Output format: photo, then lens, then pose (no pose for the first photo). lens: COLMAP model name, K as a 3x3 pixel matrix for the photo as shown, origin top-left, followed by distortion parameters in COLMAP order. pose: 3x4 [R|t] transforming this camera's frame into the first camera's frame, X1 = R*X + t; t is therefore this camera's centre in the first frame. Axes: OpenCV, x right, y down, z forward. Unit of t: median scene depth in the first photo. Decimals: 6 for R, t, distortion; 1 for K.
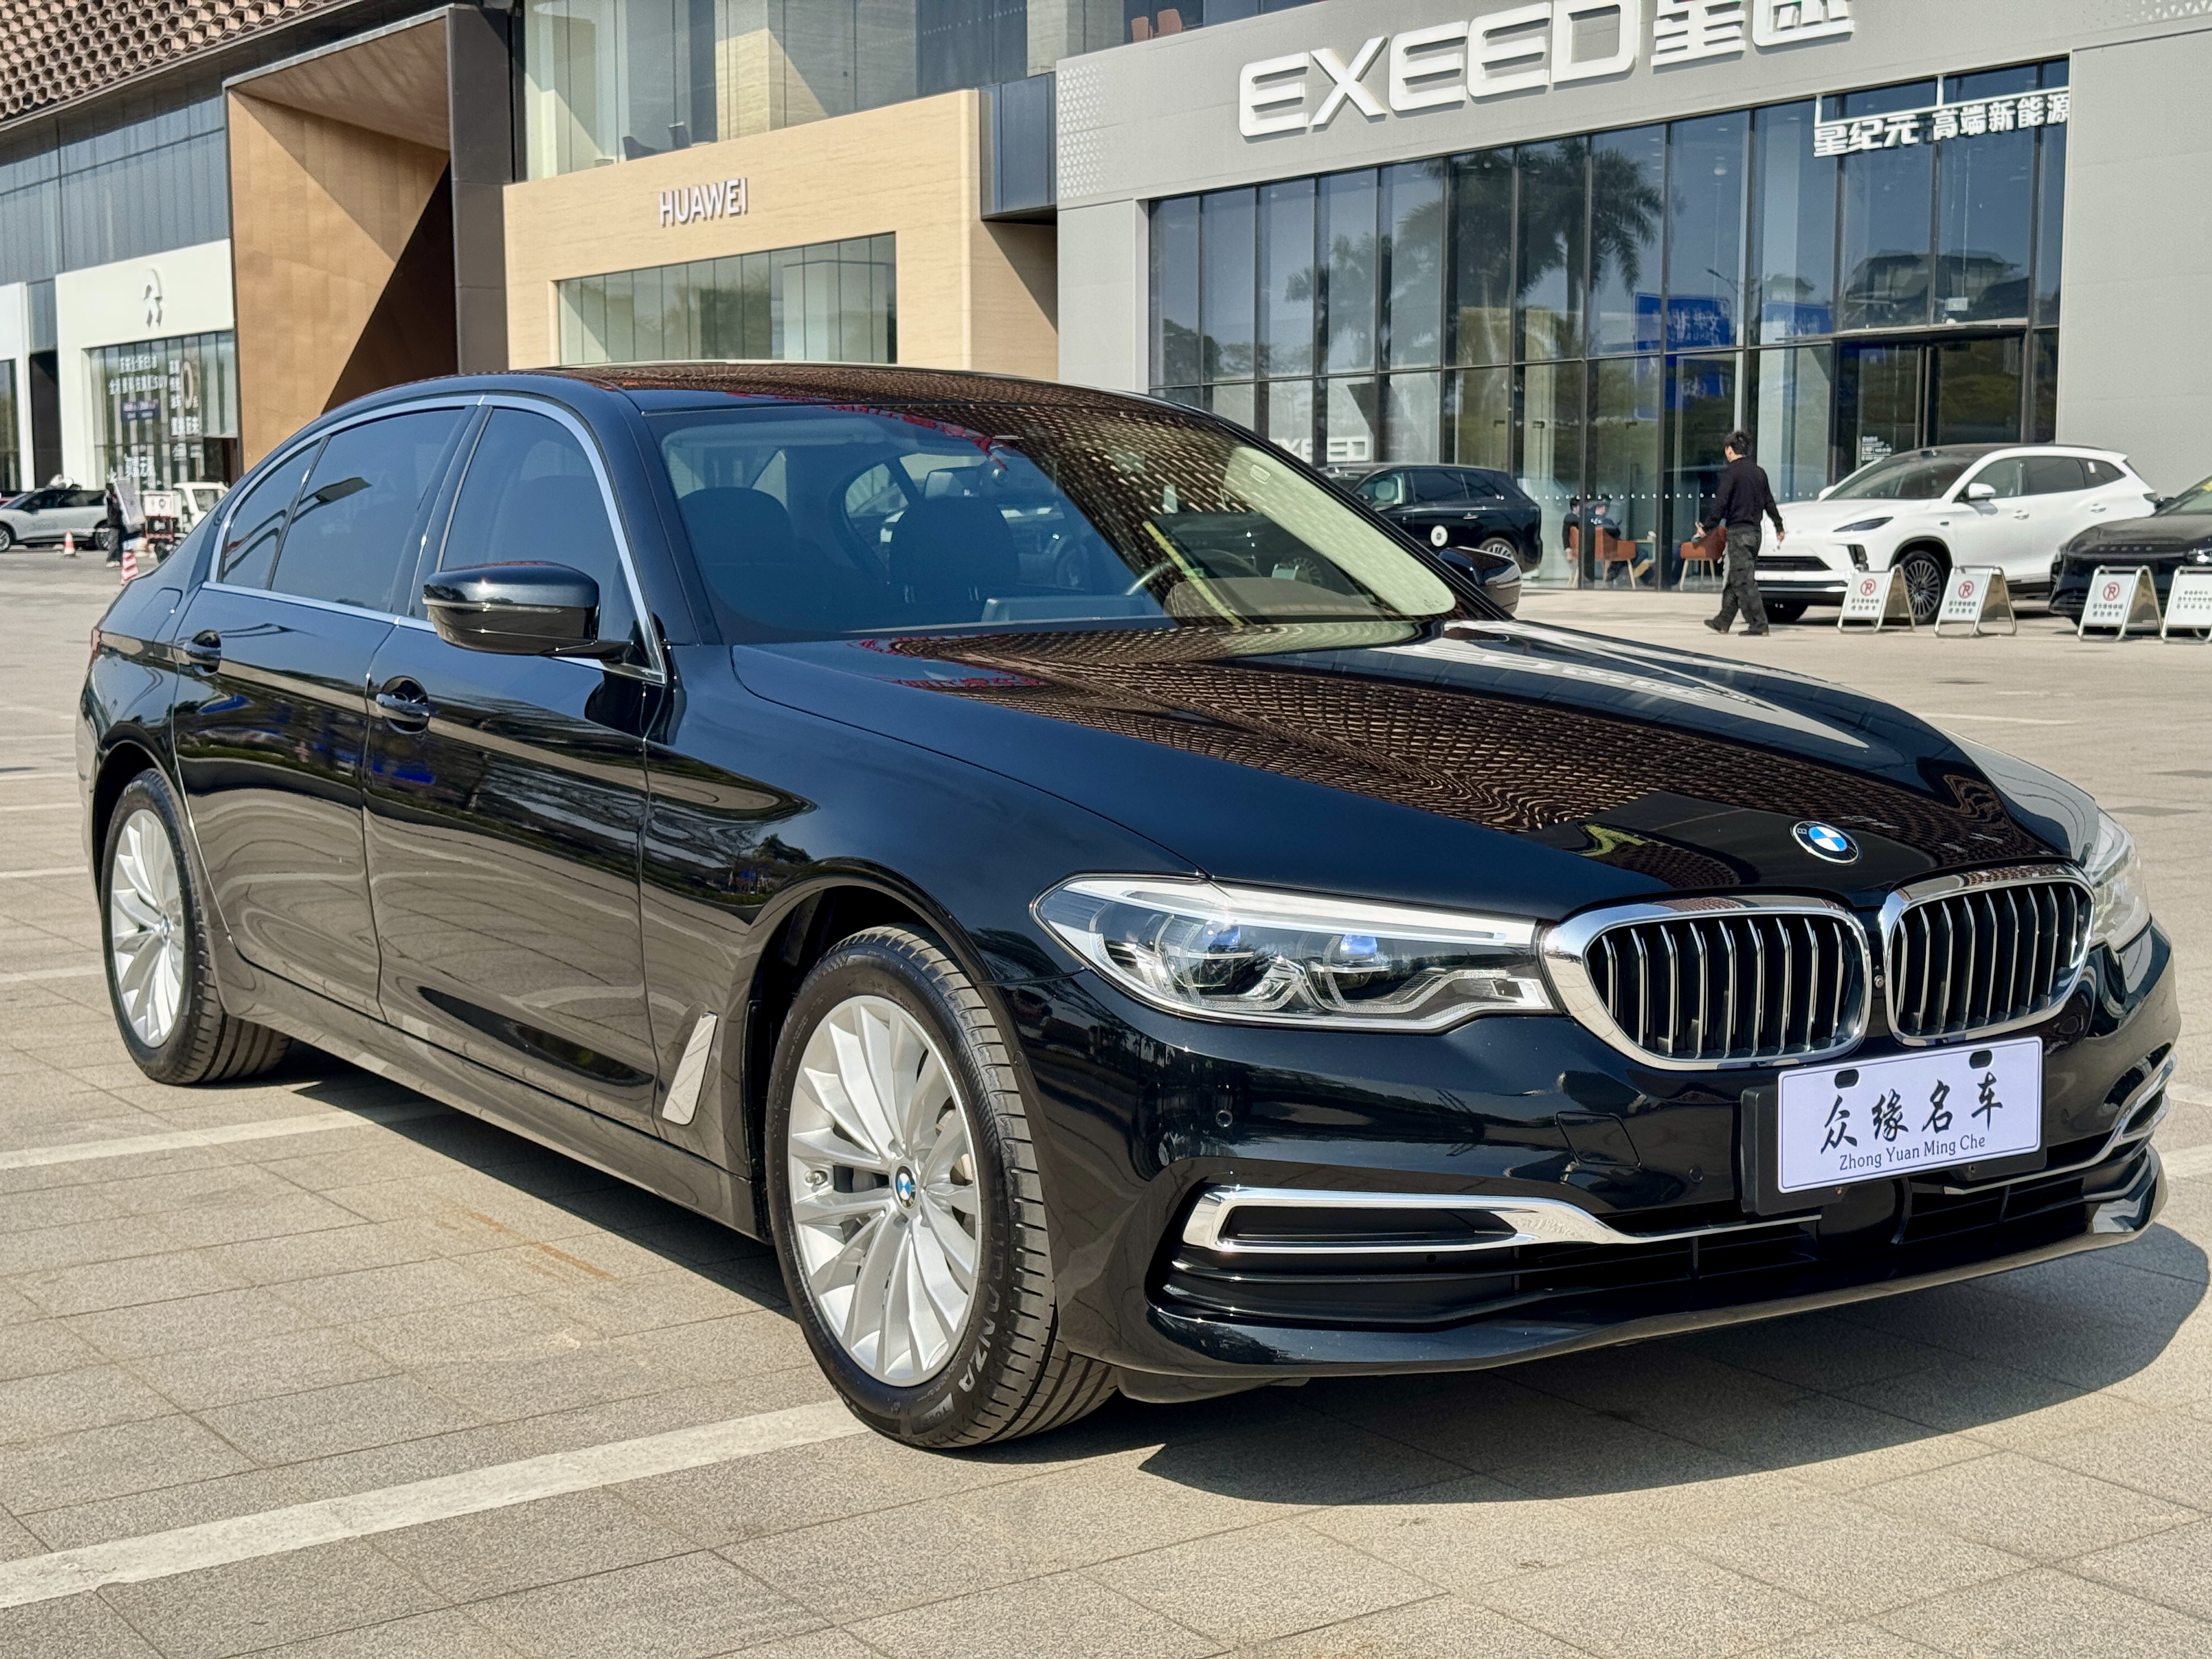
lens RADIAL K [[3102.8, 0, 1117.5], [0, 3102.8, 836.3], [0, 0, 1]] dist [0.217769, -0.538533]
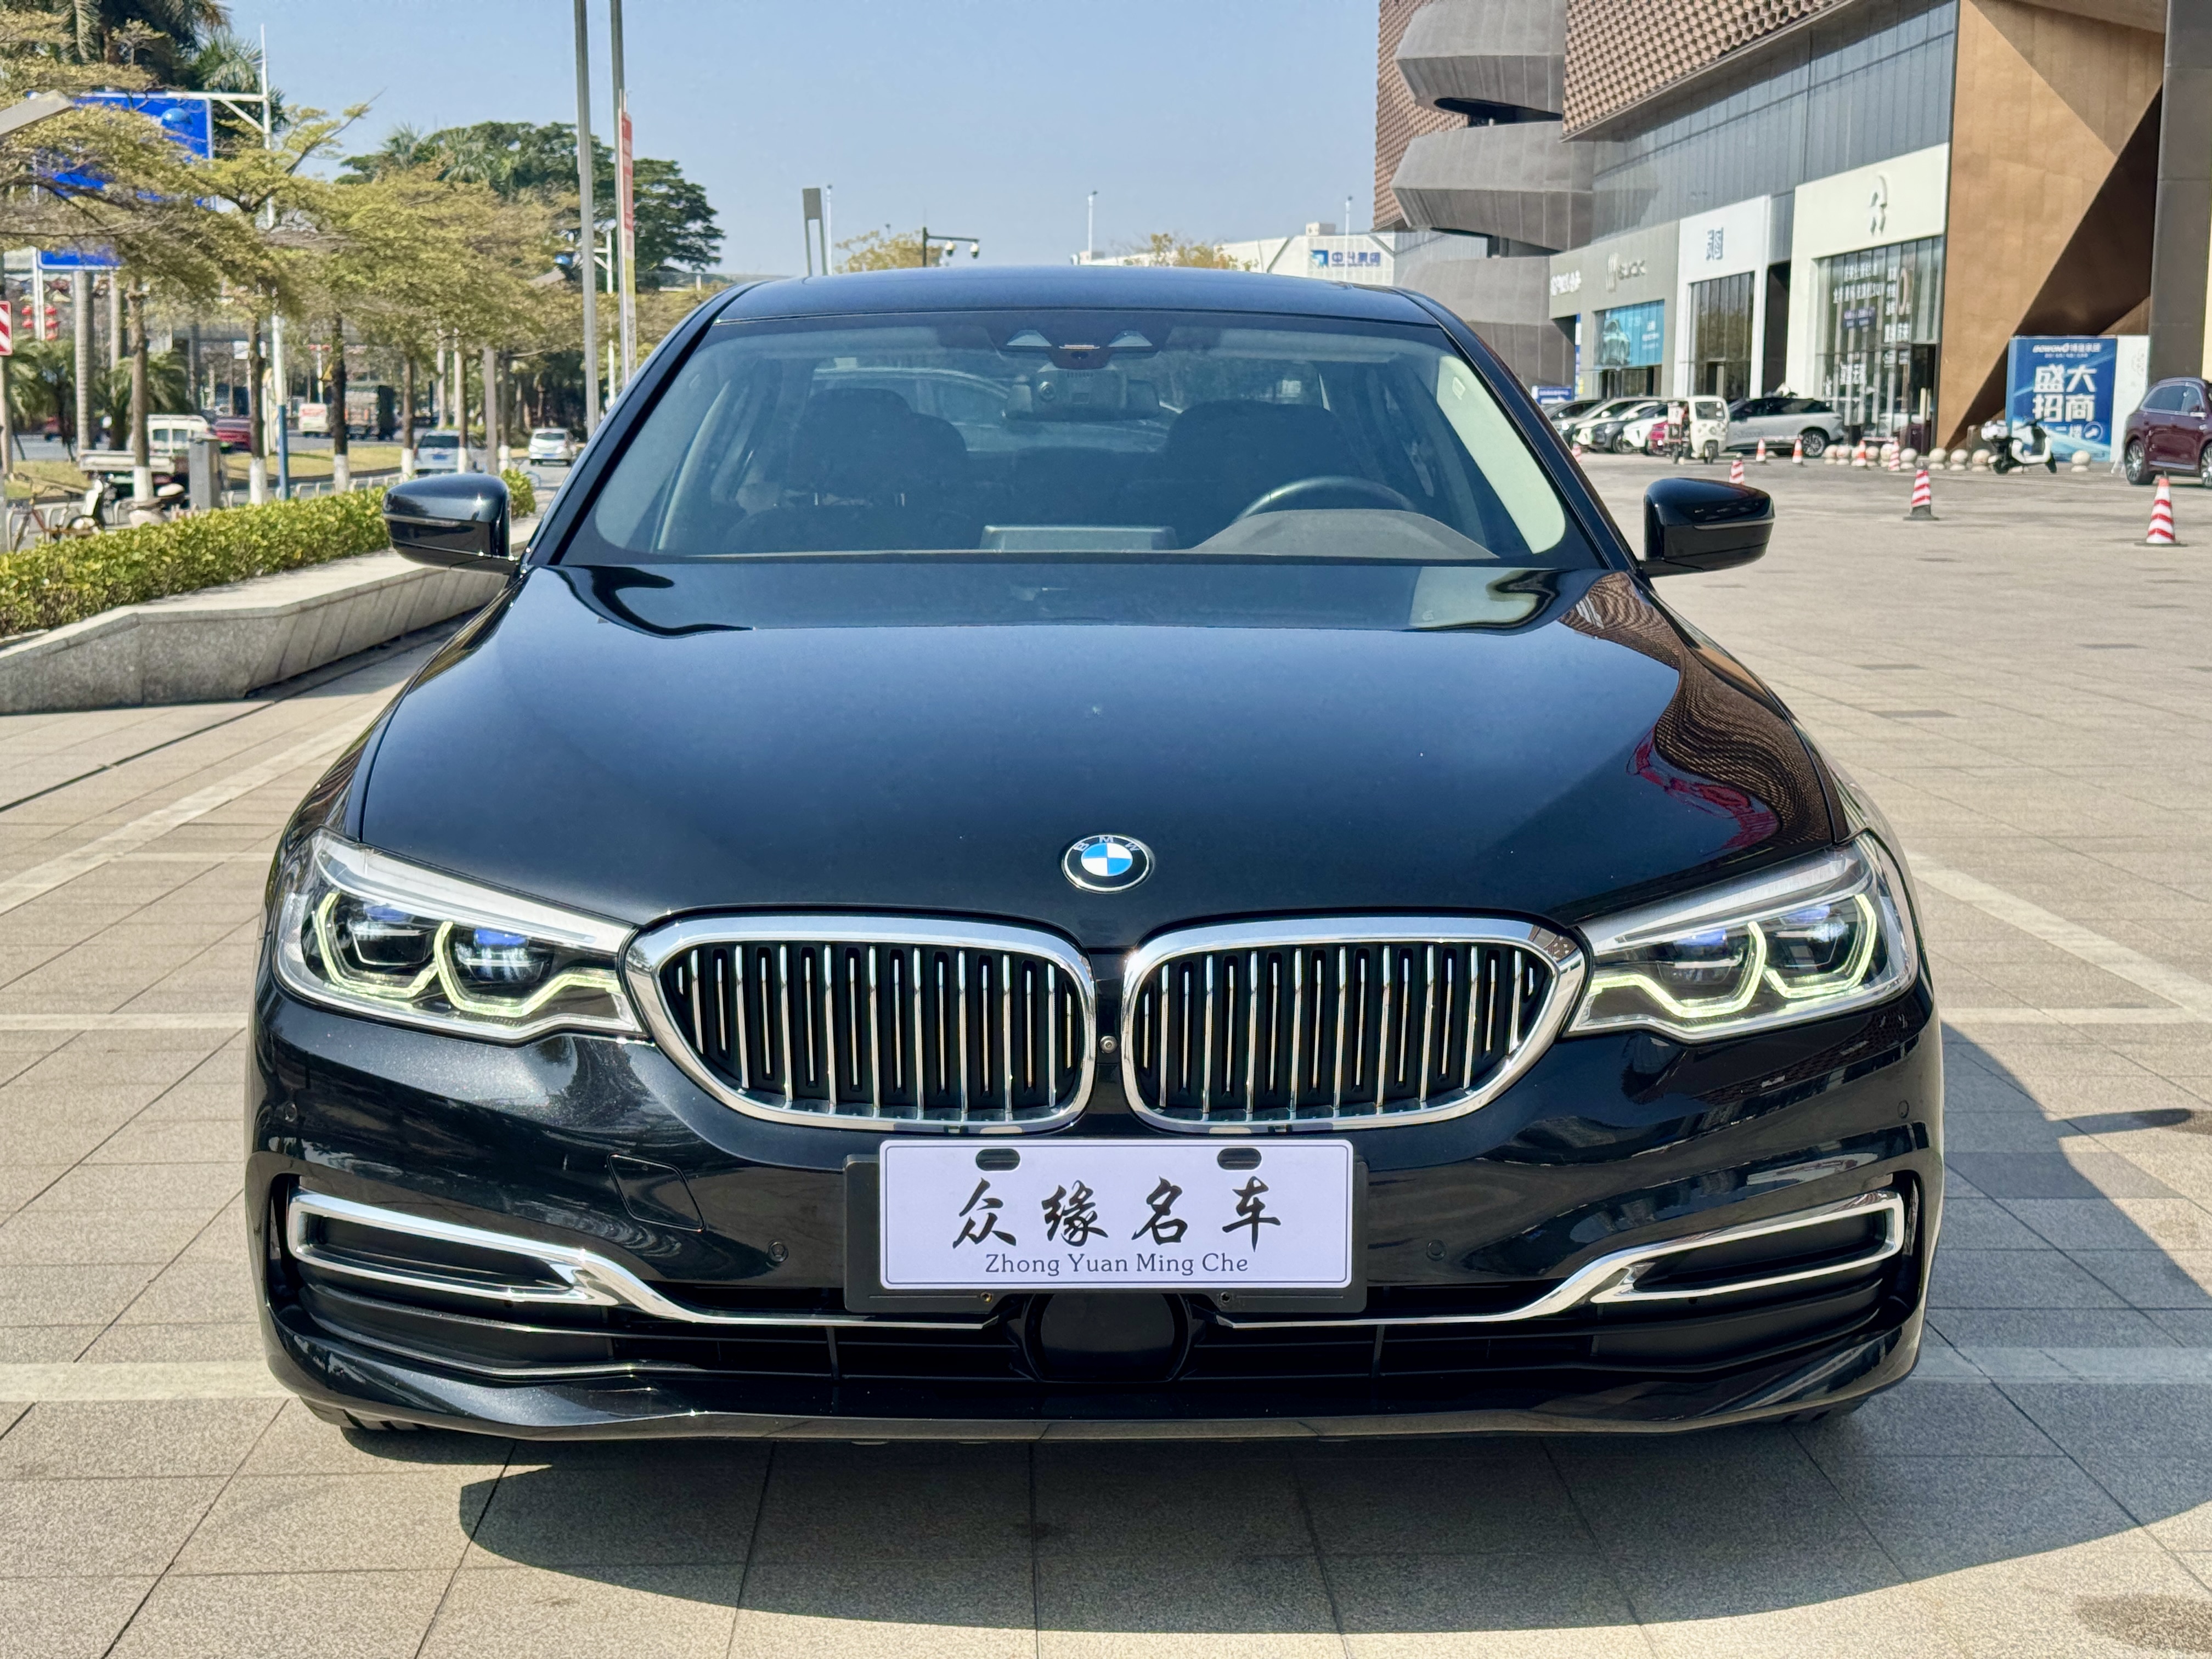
lens RADIAL K [[3102.8, 0, 1117.5], [0, 3102.8, 836.3], [0, 0, 1]] dist [0.217769, -0.538533]
pose [[0.842051, 0.079948, -0.533440, 0.591862], [-0.064161, 0.996779, 0.048110, -0.039775], [0.535568, -0.006285, 0.844469, 0.302572]]
